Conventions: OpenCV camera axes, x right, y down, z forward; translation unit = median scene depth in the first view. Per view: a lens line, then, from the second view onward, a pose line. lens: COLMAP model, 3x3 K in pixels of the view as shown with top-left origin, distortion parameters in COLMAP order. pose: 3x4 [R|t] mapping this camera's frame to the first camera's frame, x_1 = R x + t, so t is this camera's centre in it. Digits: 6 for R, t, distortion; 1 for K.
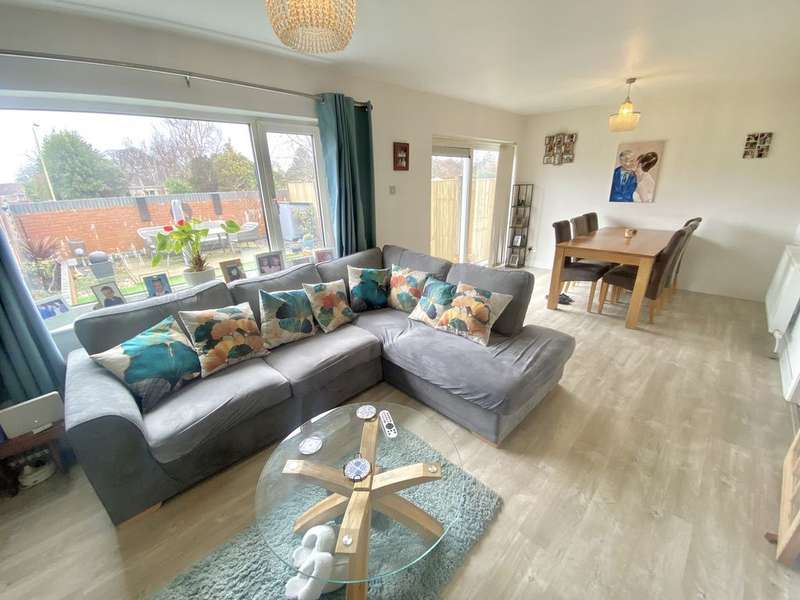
lens RADIAL K [[323.9, 0, 397.9], [0, 323.9, 301.3], [0, 0, 1]] dist [-0.024686, -0.002955]
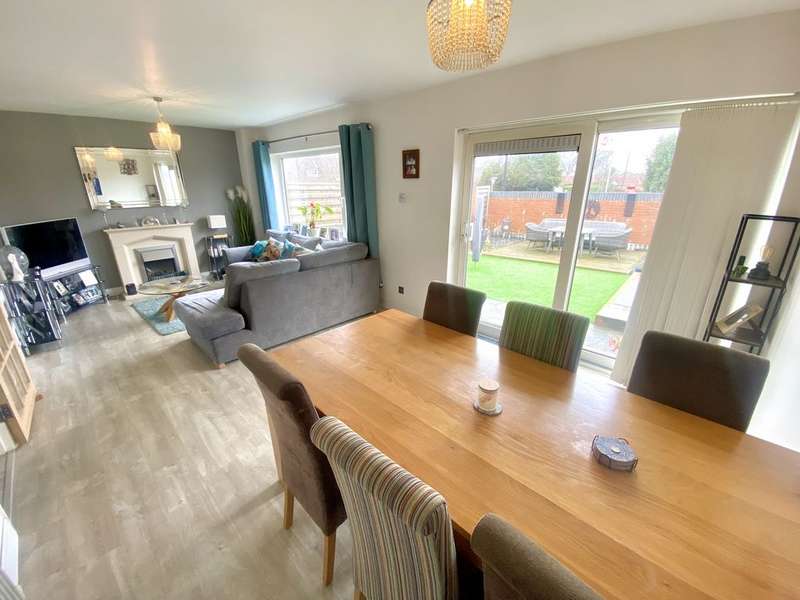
lens RADIAL K [[323.9, 0, 400.2], [0, 323.9, 301.7], [0, 0, 1]] dist [-0.024686, -0.002955]
pose [[0.054452, 0.360476, -0.931178, 1.393690], [-0.347309, 0.881169, 0.320808, -0.503625], [0.936169, 0.305937, 0.173178, 1.220657]]
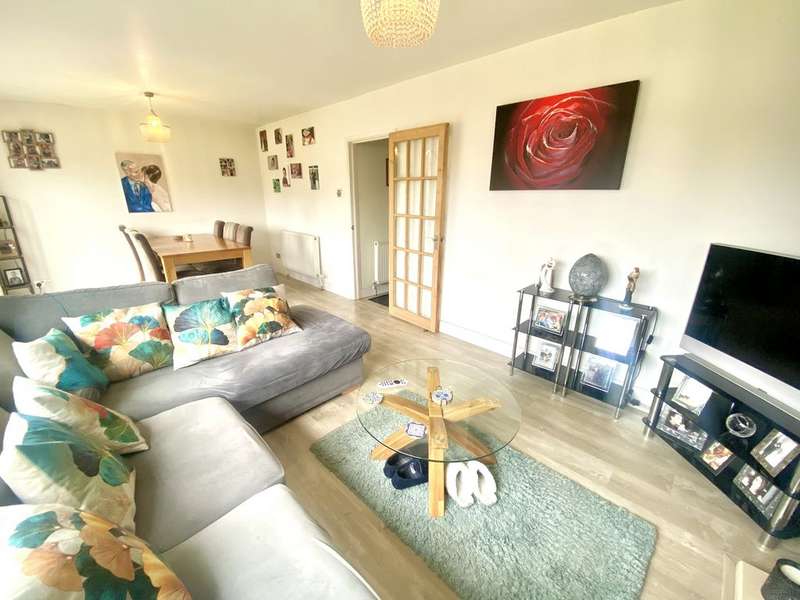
lens RADIAL K [[323.9, 0, 402.4], [0, 323.9, 299.9], [0, 0, 1]] dist [-0.024686, -0.002955]
pose [[-0.017833, -0.276861, 0.960745, -0.573865], [0.336167, 0.903297, 0.266546, -0.099871], [-0.941633, 0.327724, 0.076963, 0.435293]]
